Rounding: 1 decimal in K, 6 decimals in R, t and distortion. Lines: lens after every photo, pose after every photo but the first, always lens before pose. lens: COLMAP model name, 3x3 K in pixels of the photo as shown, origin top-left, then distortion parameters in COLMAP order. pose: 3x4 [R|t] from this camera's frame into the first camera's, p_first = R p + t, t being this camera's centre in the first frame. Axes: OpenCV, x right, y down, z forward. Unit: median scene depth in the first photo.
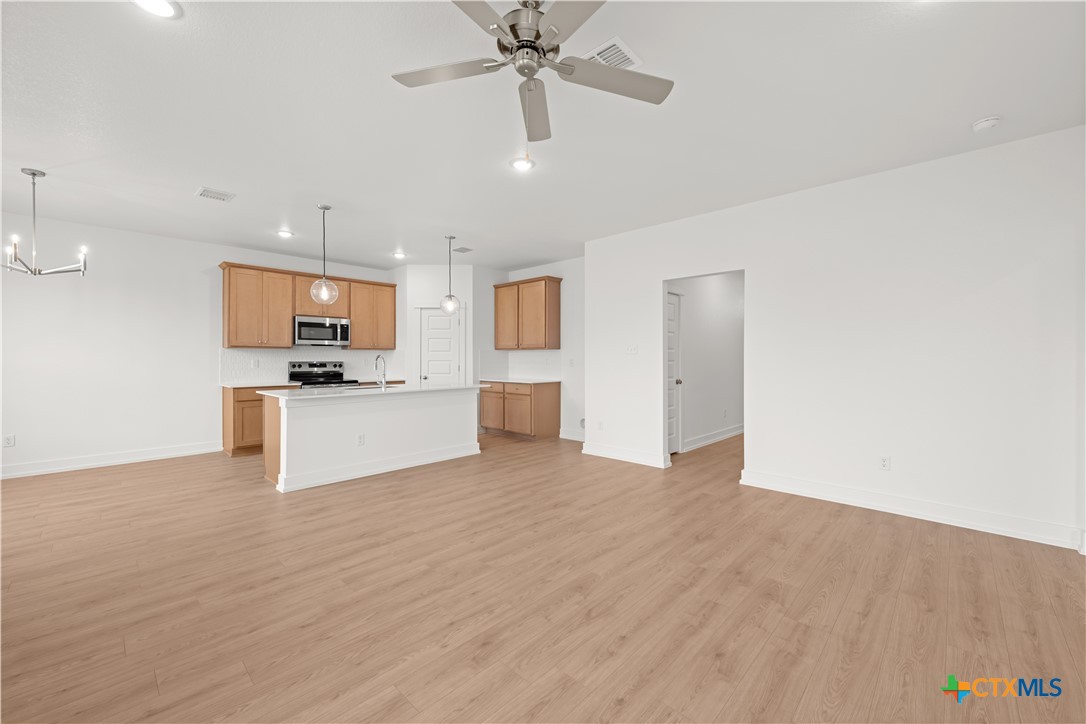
lens RADIAL K [[431.8, 0, 549.9], [0, 431.8, 357.8], [0, 0, 1]] dist [-0.001956, -0.000003]
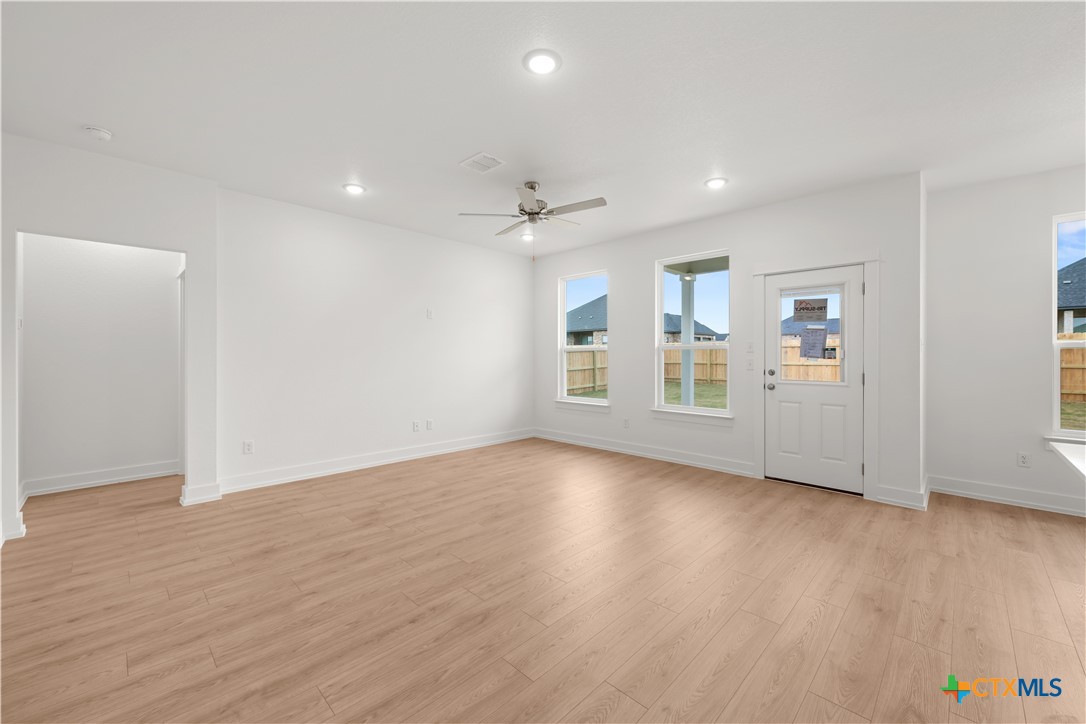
lens RADIAL K [[431.8, 0, 551.2], [0, 431.8, 352.9], [0, 0, 1]] dist [-0.001956, -0.000003]
pose [[-0.999941, -0.001246, 0.010836, -0.081202], [-0.001308, 0.999982, -0.005789, -0.000951], [-0.010829, -0.005802, -0.999925, 1.581903]]
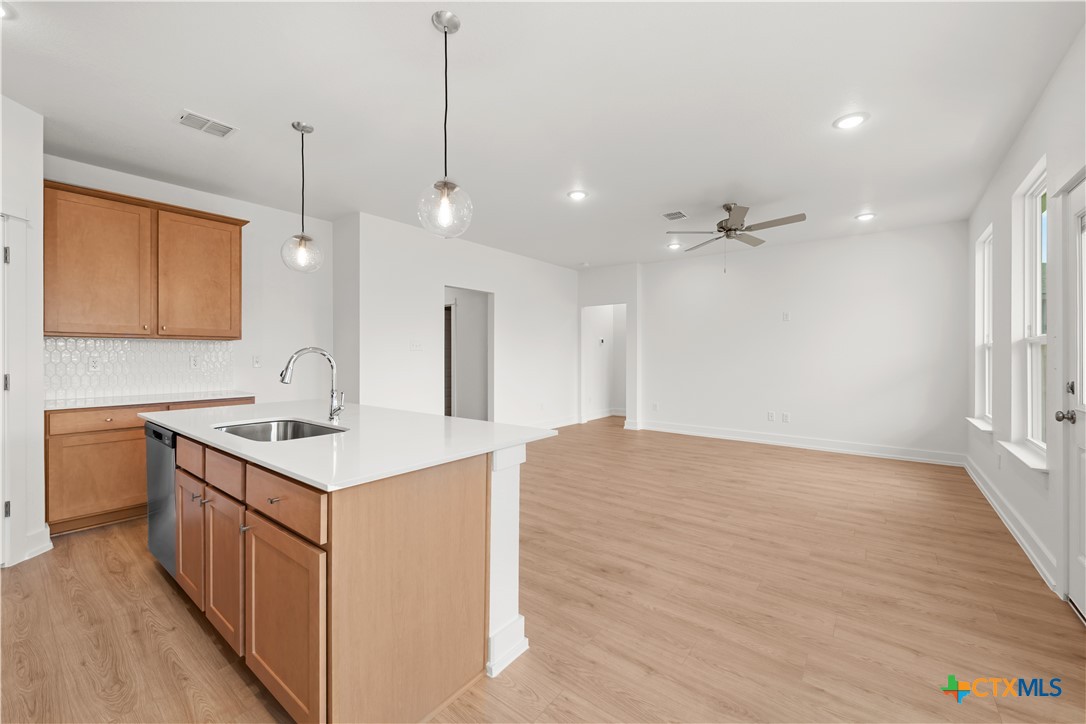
lens RADIAL K [[431.8, 0, 548.4], [0, 431.8, 365.7], [0, 0, 1]] dist [-0.001956, -0.000003]
pose [[-0.095475, -0.025827, 0.995097, -1.197384], [-0.000121, 0.999664, 0.025934, -0.000439], [-0.995432, 0.002356, -0.095446, 1.138964]]
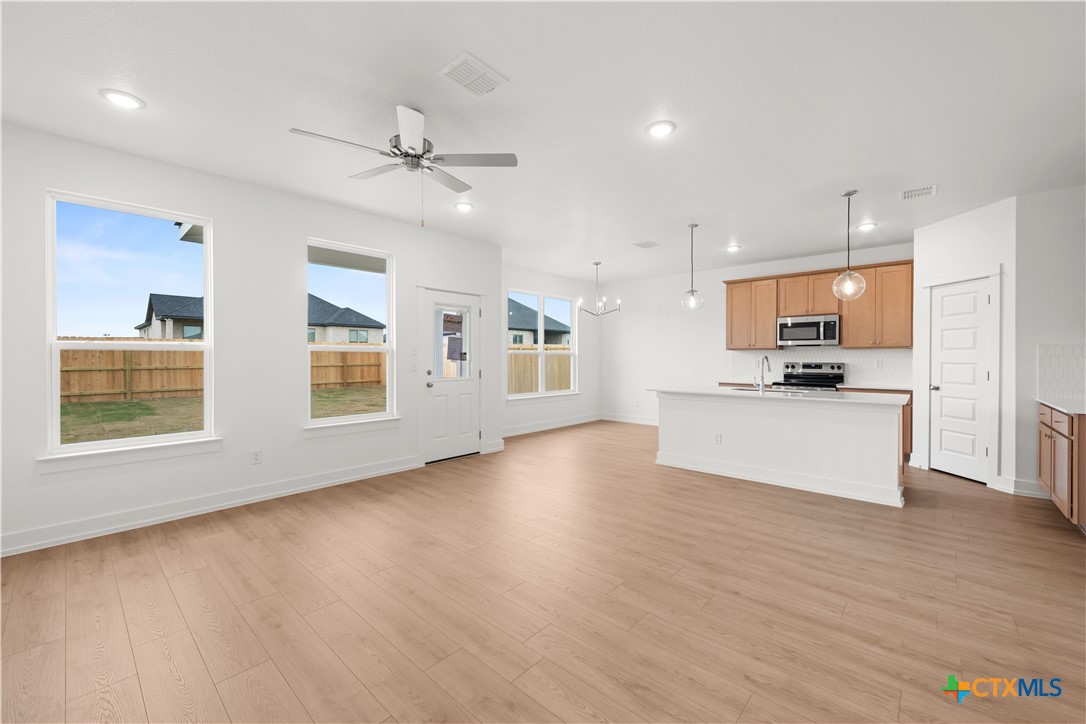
lens RADIAL K [[431.8, 0, 547.3], [0, 431.8, 359.8], [0, 0, 1]] dist [-0.001956, -0.000003]
pose [[0.019391, 0.004399, -0.999802, 0.738361], [-0.000399, 0.999990, 0.004392, -0.002597], [0.999812, 0.000314, 0.019392, 0.725030]]
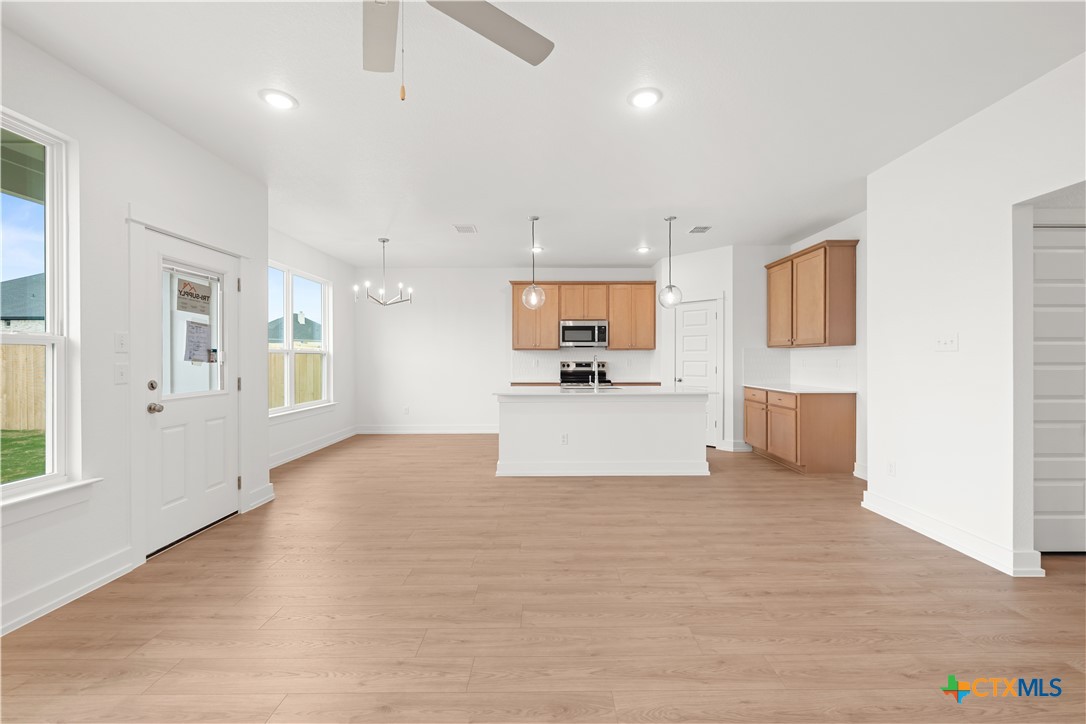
lens RADIAL K [[431.8, 0, 548.5], [0, 431.8, 359.9], [0, 0, 1]] dist [-0.001956, -0.000003]
pose [[0.688583, 0.000949, -0.725157, 0.343703], [0.002304, 0.999991, 0.003497, 0.000025], [0.725154, -0.004079, 0.688574, 0.348113]]
